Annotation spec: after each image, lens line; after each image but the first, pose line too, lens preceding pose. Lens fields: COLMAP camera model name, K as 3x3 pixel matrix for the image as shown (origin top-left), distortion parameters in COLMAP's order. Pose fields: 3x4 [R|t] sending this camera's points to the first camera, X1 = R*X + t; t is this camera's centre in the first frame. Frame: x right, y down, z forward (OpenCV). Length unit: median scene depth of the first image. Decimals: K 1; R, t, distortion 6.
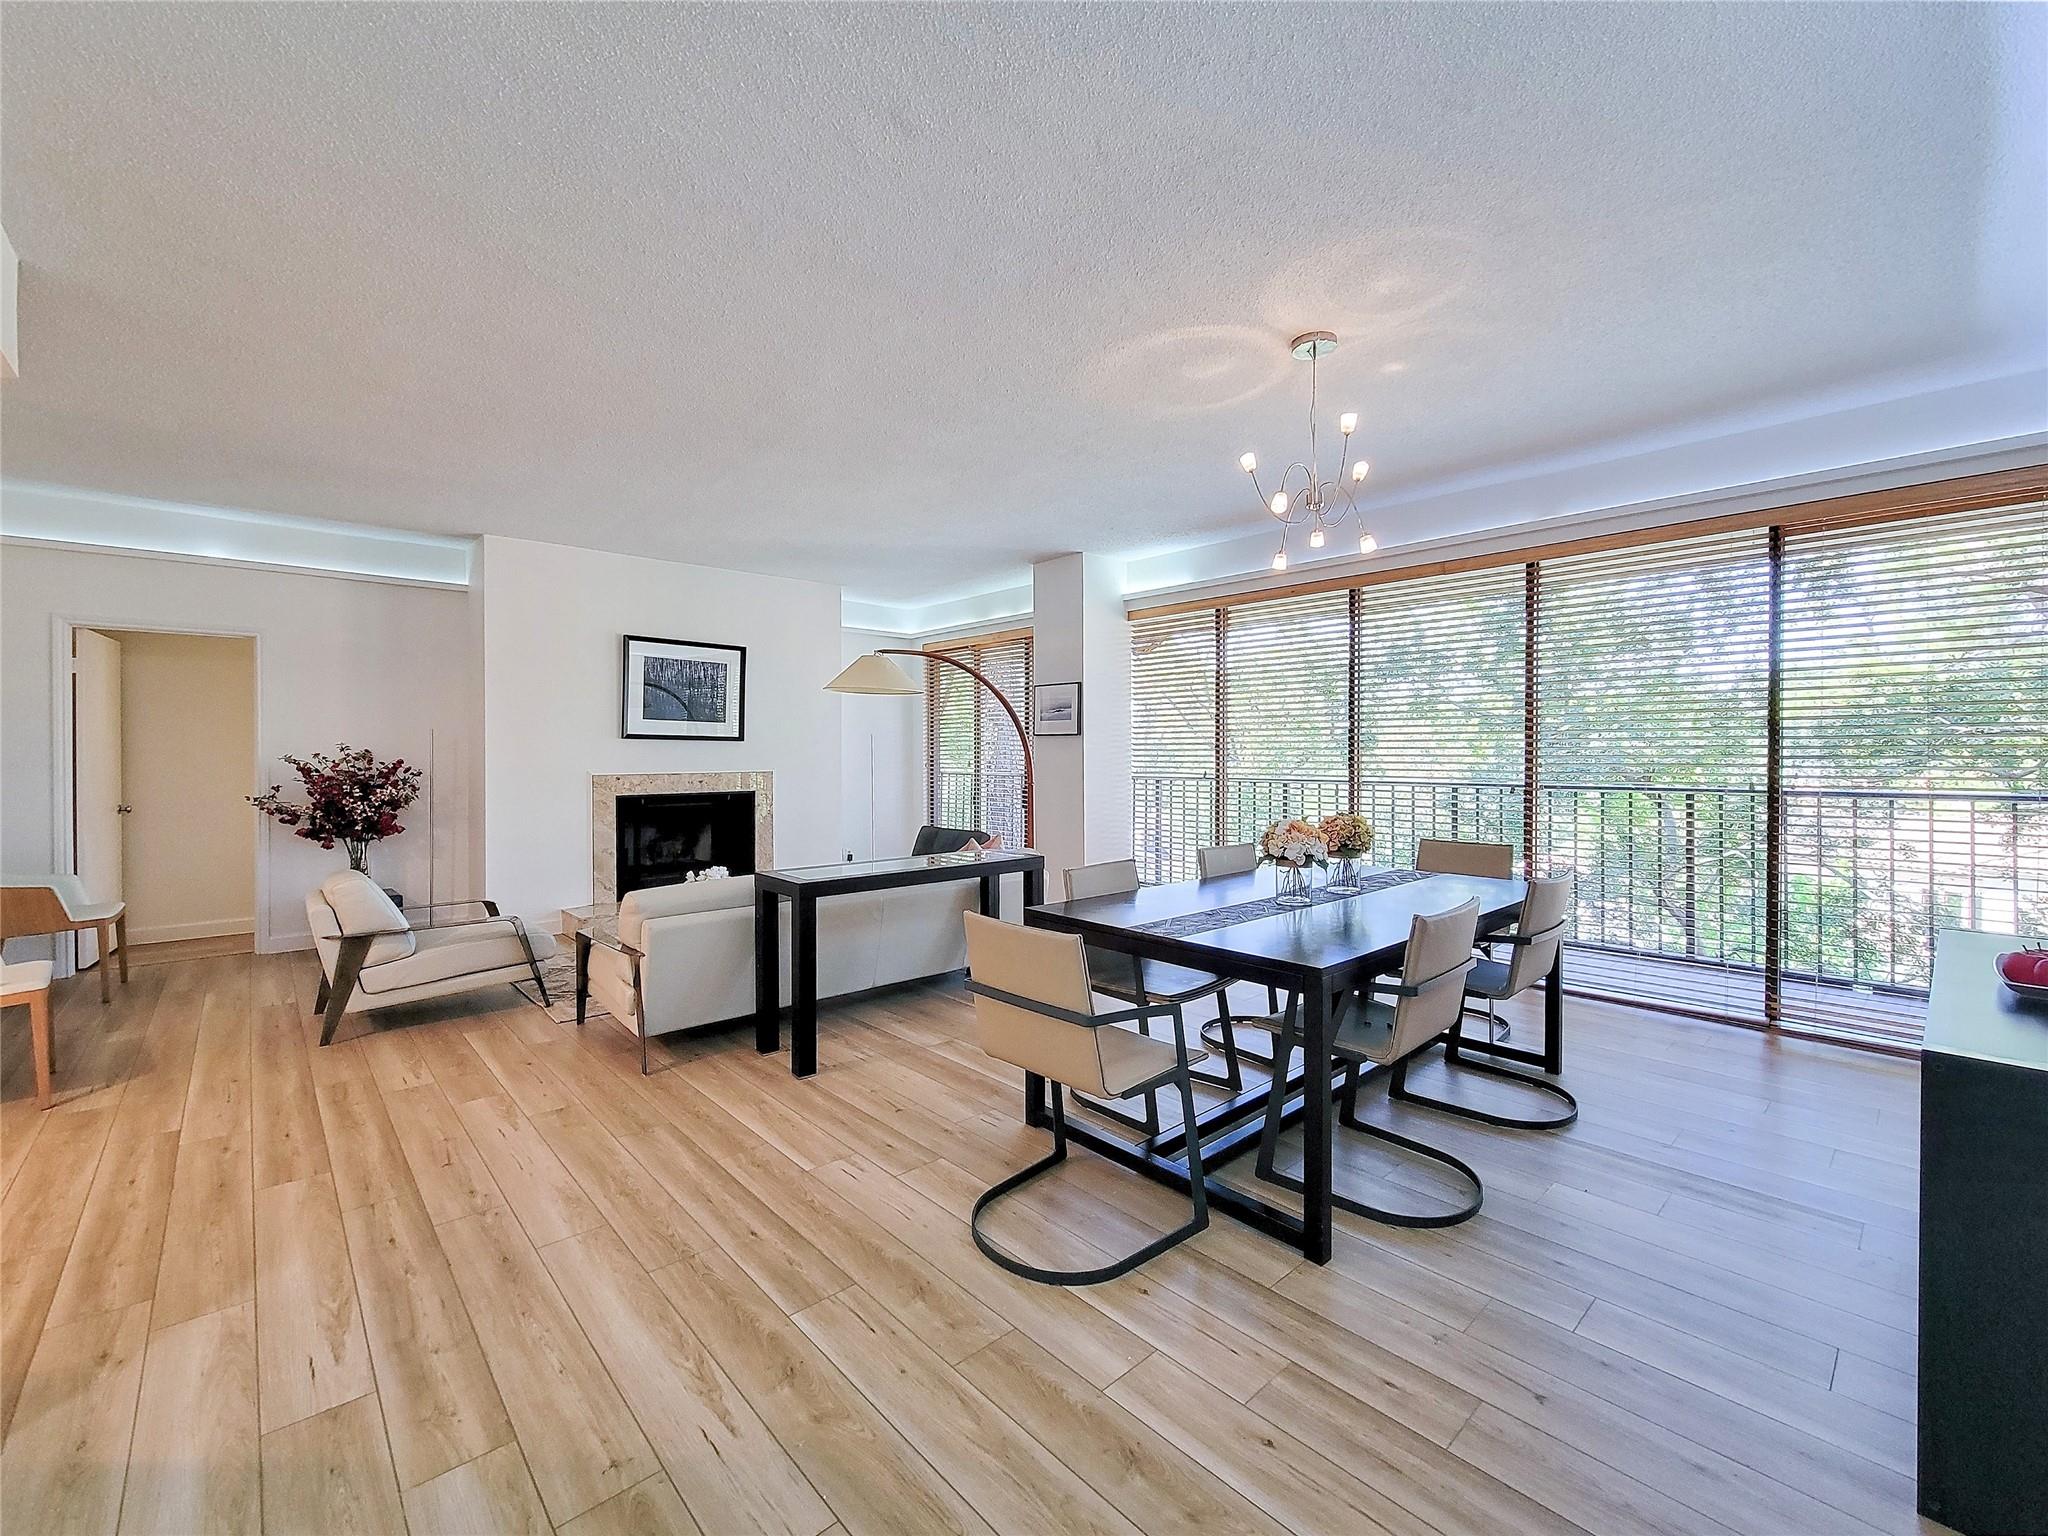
lens RADIAL K [[831.6, 0, 1011.7], [0, 831.6, 772.0], [0, 0, 1]] dist [0.002000, -0.001898]
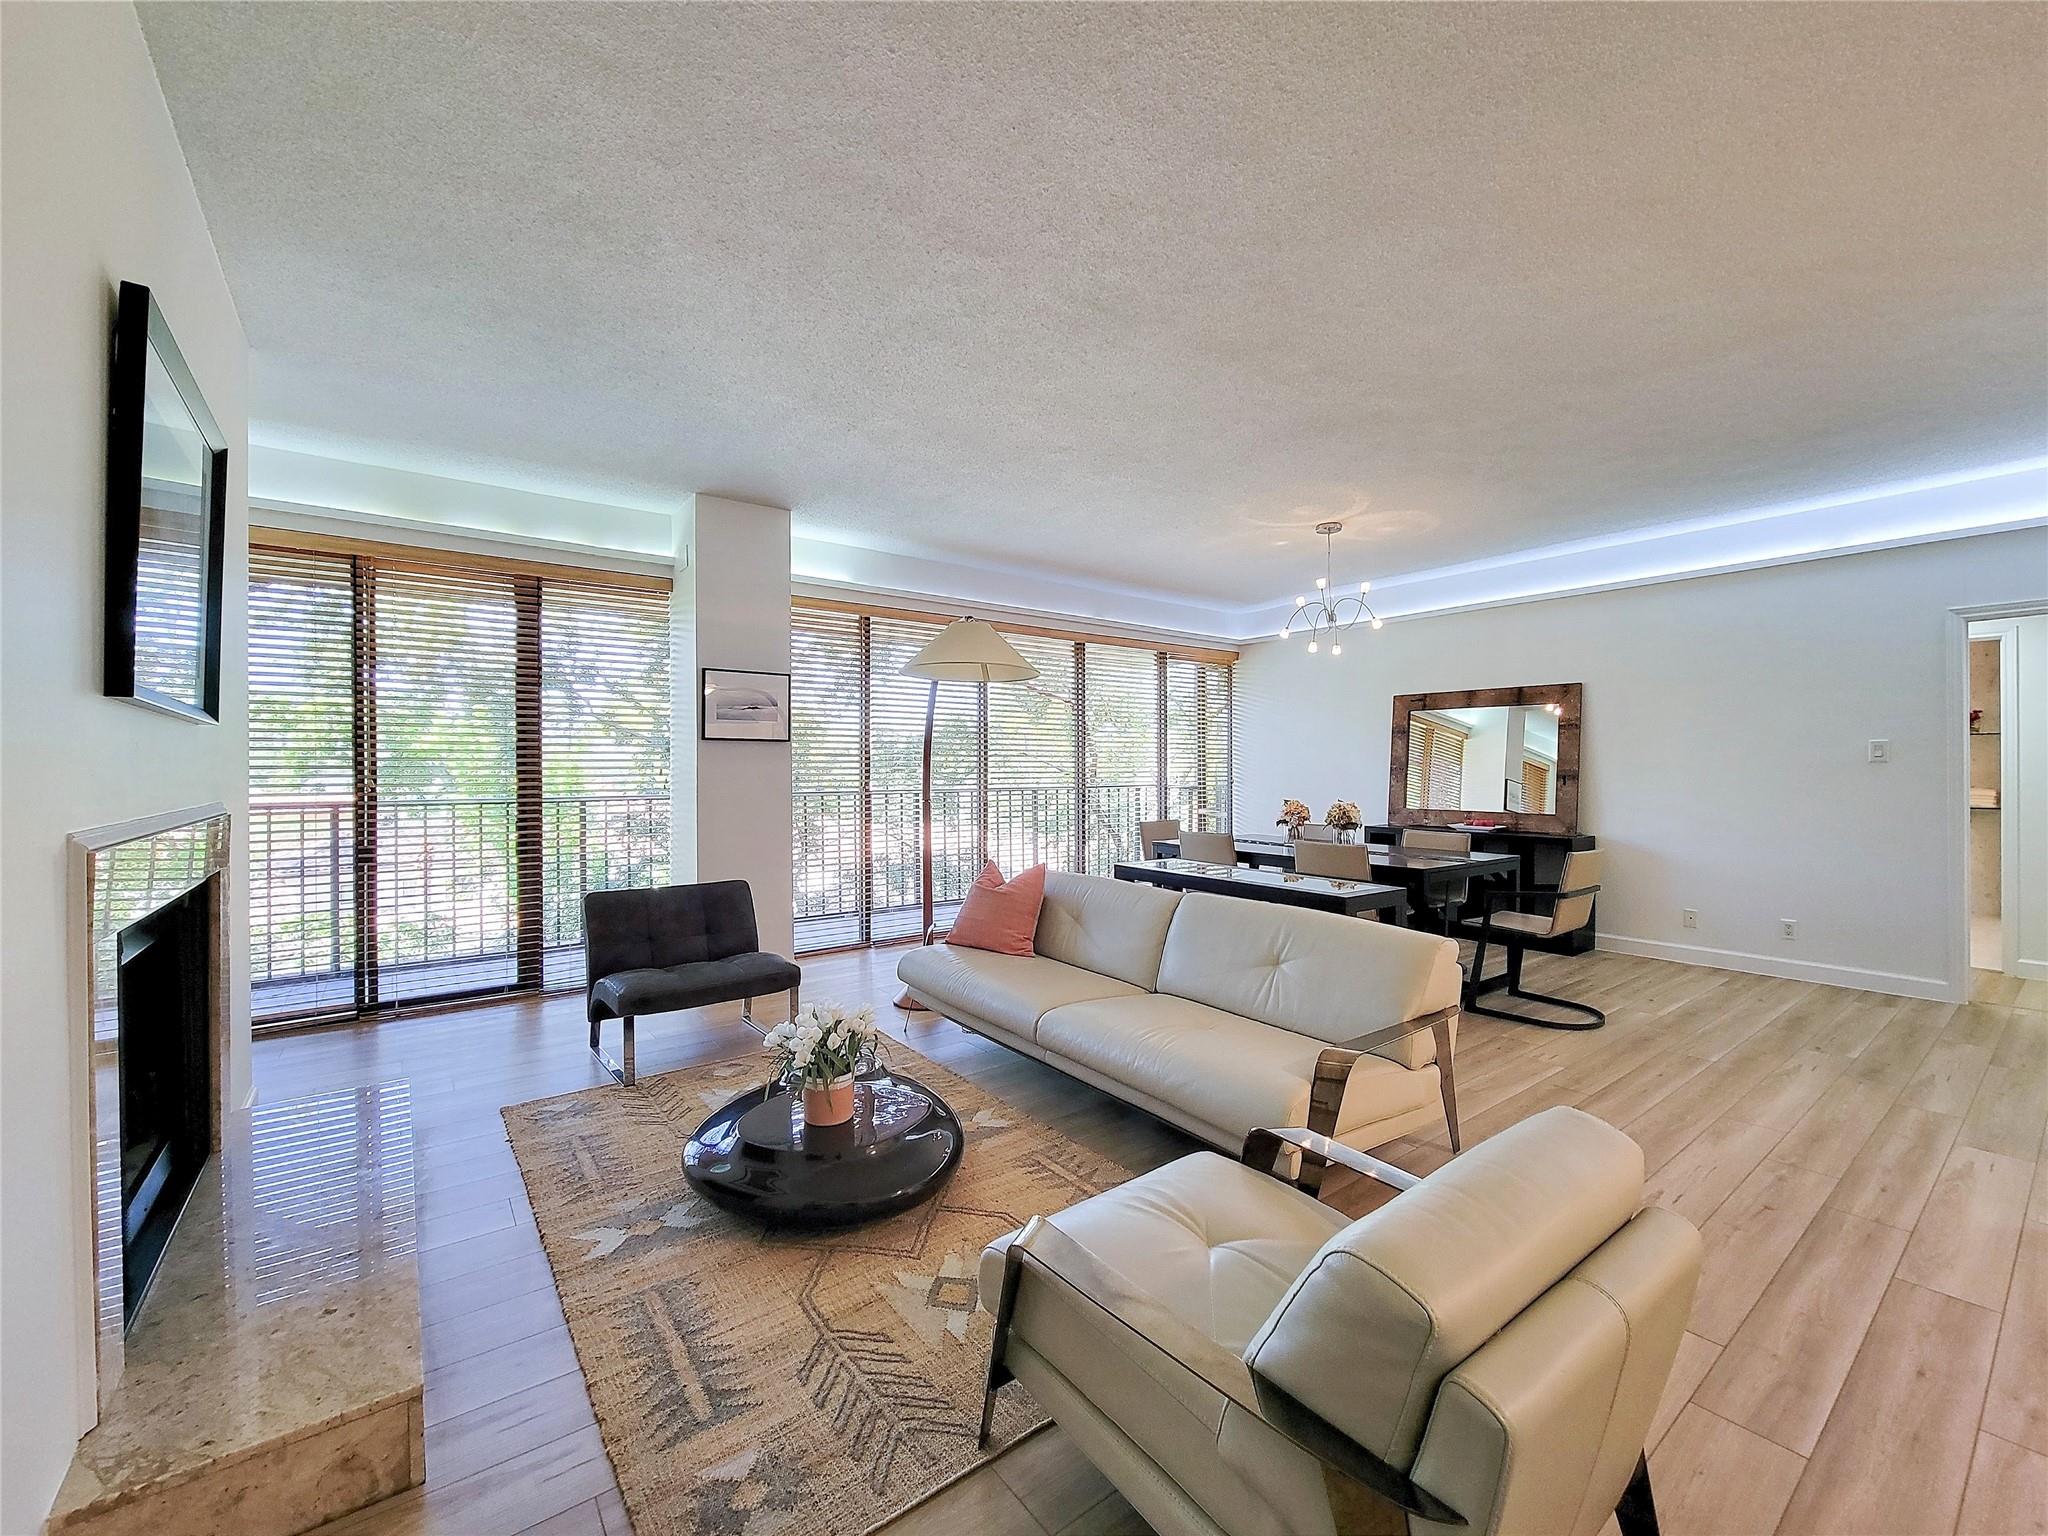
lens RADIAL K [[831.6, 0, 1034.0], [0, 831.6, 766.8], [0, 0, 1]] dist [0.002000, -0.001898]
pose [[0.094738, 0.001306, 0.995501, -1.321227], [0.024778, 0.999686, -0.003669, -0.021378], [-0.995194, 0.025014, 0.094676, 1.354489]]
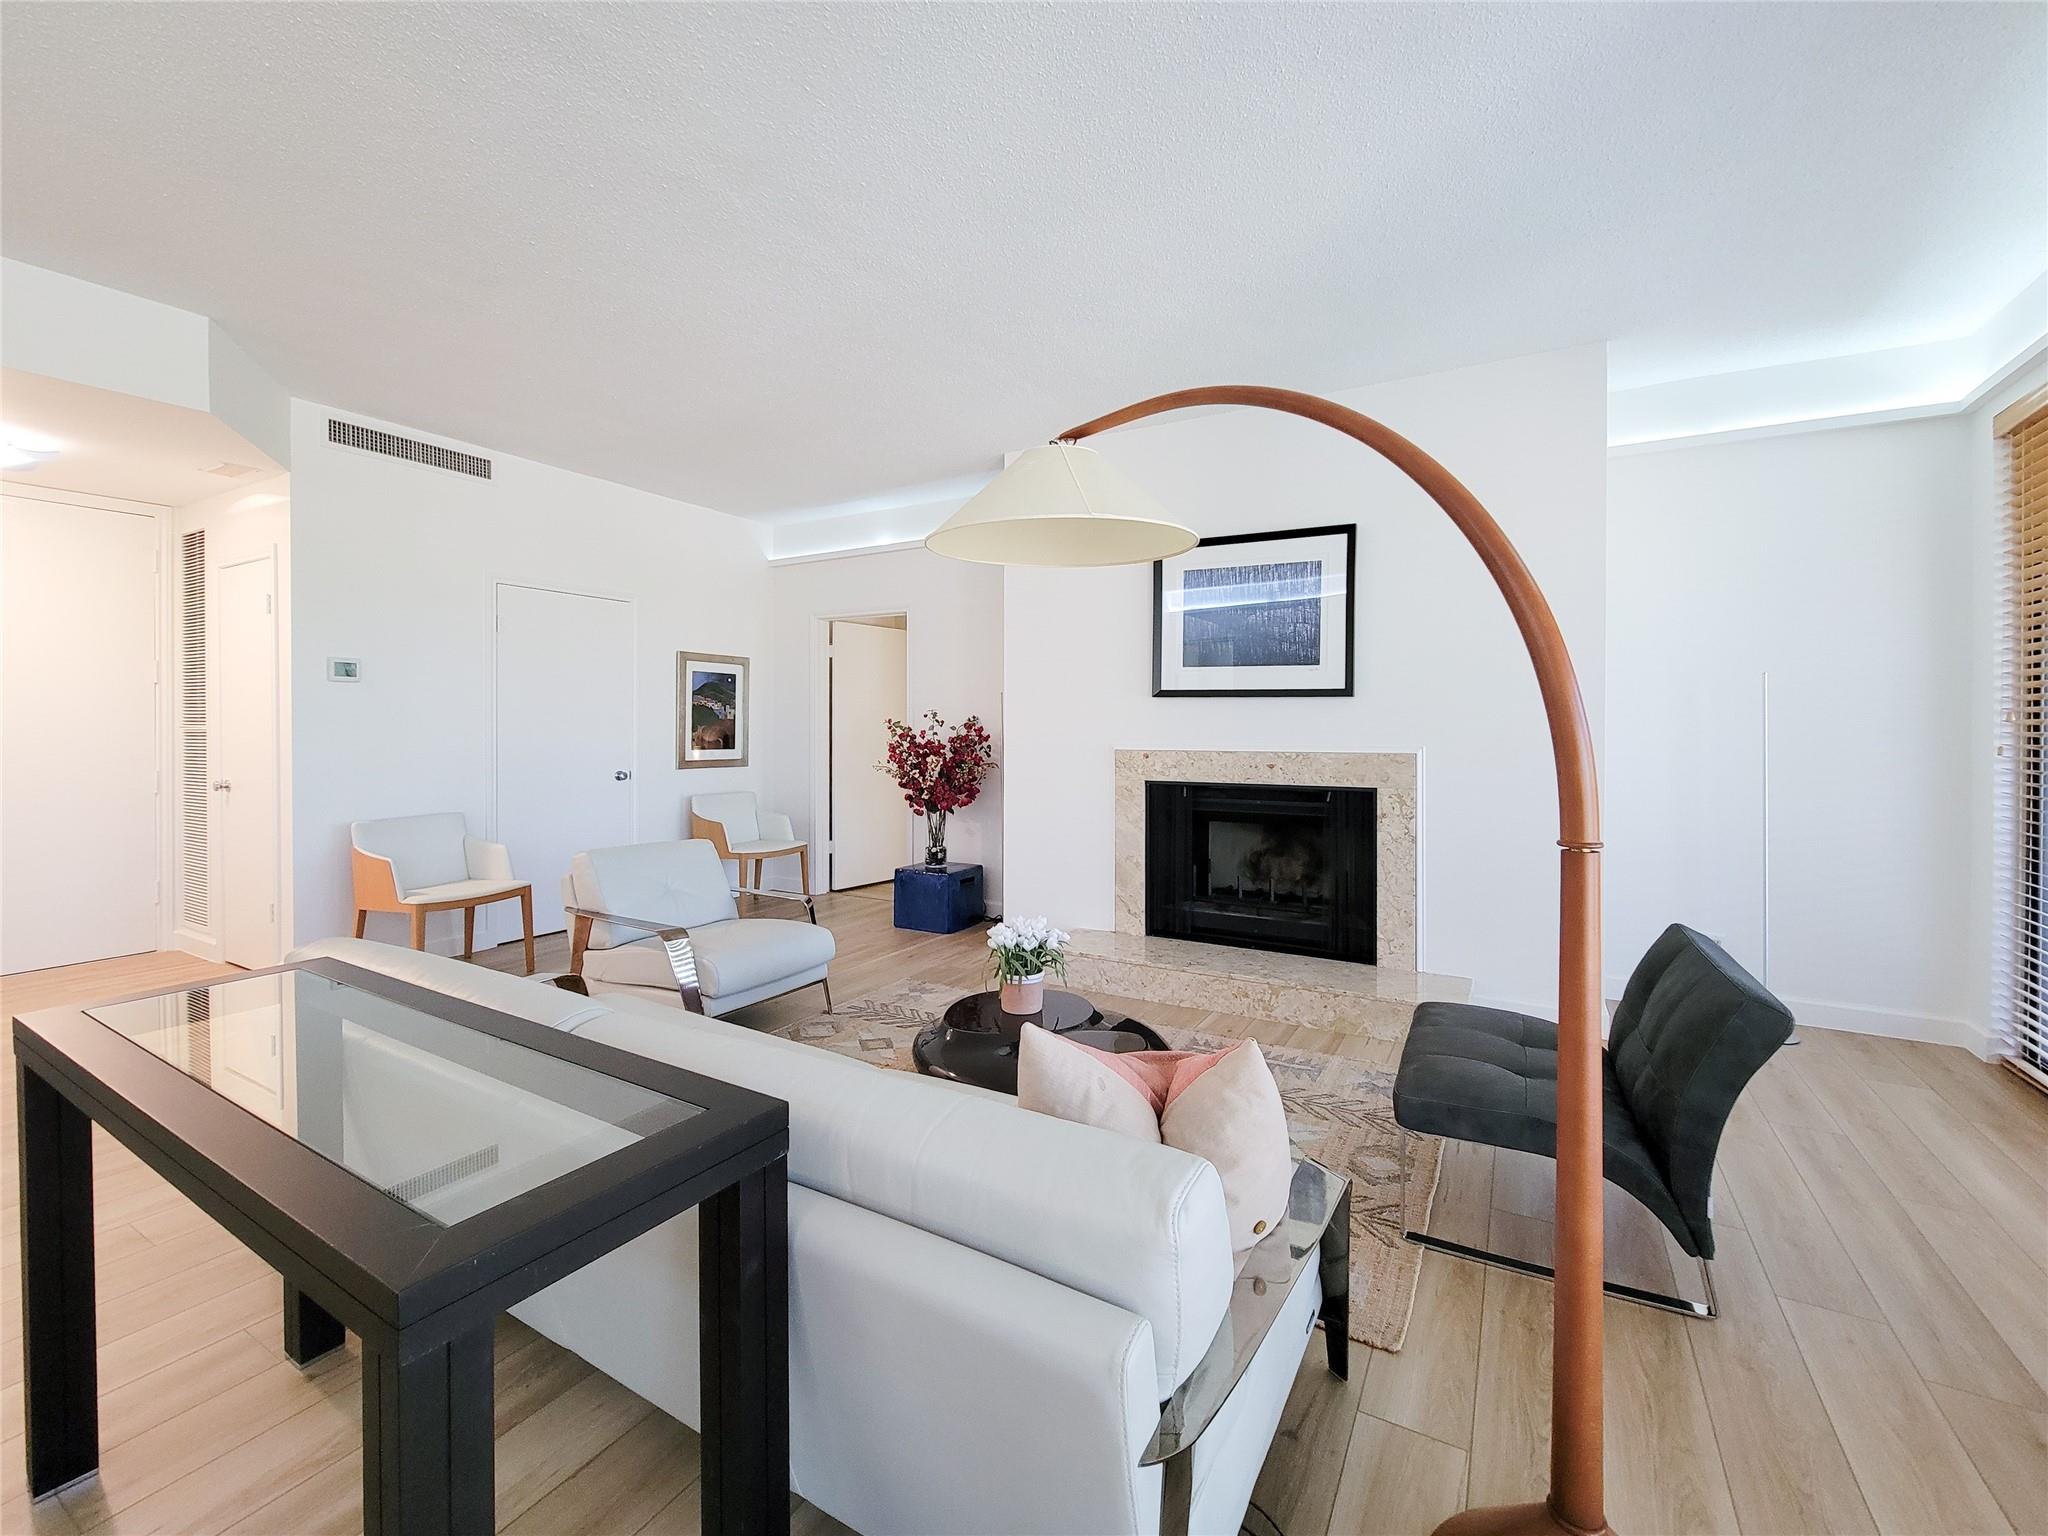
lens RADIAL K [[855.3, 0, 1053.4], [0, 855.3, 724.3], [0, 0, 1]] dist [0.001915, -0.001827]
pose [[0.324115, -0.000491, -0.946017, 0.316974], [-0.021513, 0.999737, -0.007890, -0.020399], [0.945773, 0.022908, 0.324020, 1.345891]]
